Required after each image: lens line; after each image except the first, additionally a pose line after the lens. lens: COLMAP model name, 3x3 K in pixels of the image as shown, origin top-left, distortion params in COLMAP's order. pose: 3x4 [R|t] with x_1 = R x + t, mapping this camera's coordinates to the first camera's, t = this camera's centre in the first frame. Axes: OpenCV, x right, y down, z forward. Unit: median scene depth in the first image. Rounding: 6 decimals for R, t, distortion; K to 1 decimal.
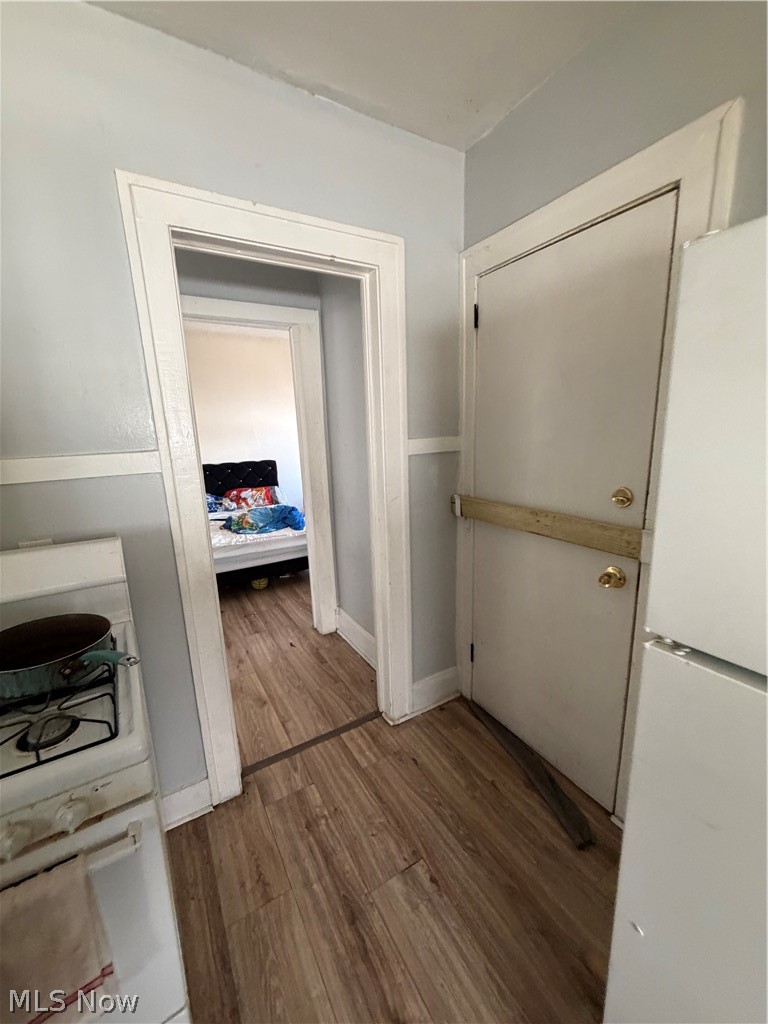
lens RADIAL K [[411.0, 0, 385.7], [0, 411.0, 512.0], [0, 0, 1]] dist [0.001690, -0.000528]
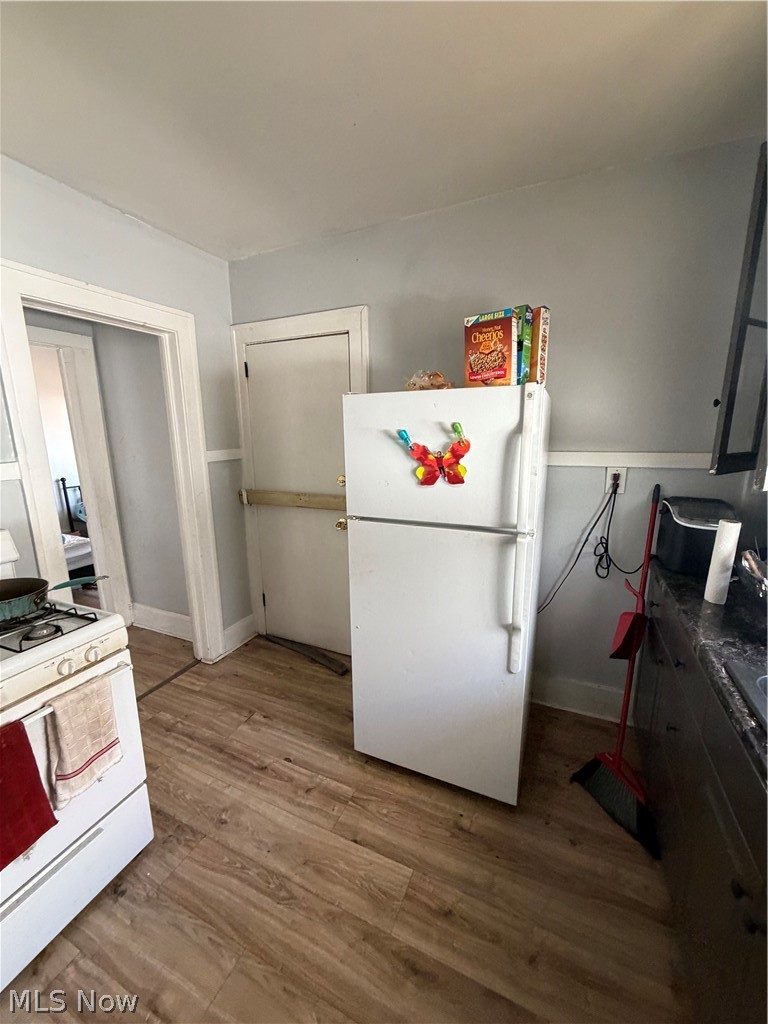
lens RADIAL K [[411.0, 0, 385.7], [0, 411.0, 512.0], [0, 0, 1]] dist [0.001690, -0.000528]
pose [[0.821522, -0.091968, 0.562711, -0.250731], [0.104313, 0.994492, 0.010246, 0.080151], [-0.560554, 0.050281, 0.826590, -0.496355]]
